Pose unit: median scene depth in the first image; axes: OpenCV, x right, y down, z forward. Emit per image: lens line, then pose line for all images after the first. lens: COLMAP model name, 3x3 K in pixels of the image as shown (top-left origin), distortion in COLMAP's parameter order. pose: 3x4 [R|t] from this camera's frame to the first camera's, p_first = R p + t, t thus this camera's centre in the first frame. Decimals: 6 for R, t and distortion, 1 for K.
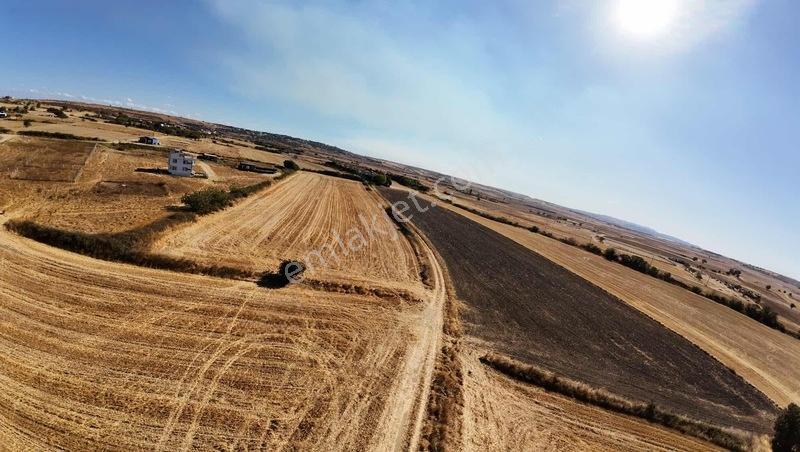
lens RADIAL K [[276.8, 0, 398.0], [0, 276.8, 224.5], [0, 0, 1]] dist [-0.122047, 0.010407]
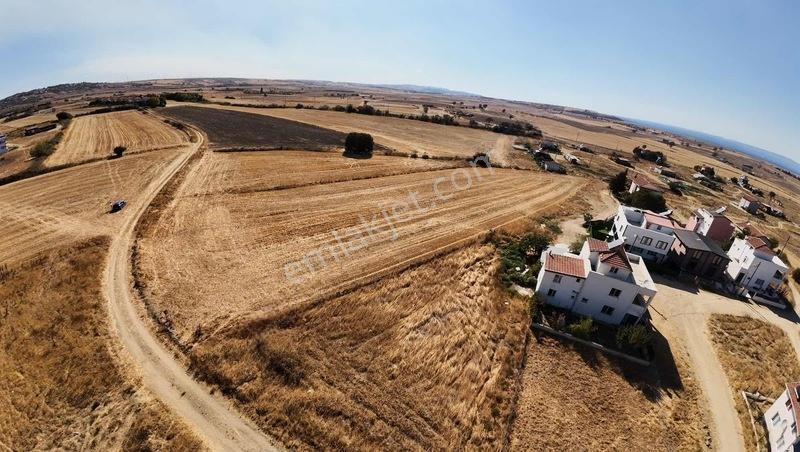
lens RADIAL K [[276.8, 0, 405.6], [0, 276.8, 223.9], [0, 0, 1]] dist [-0.122047, 0.010407]
pose [[0.765940, -0.426560, 0.481022, 0.044383], [0.223210, 0.878088, 0.423248, 0.088839], [-0.602920, -0.216814, 0.767775, -0.415590]]
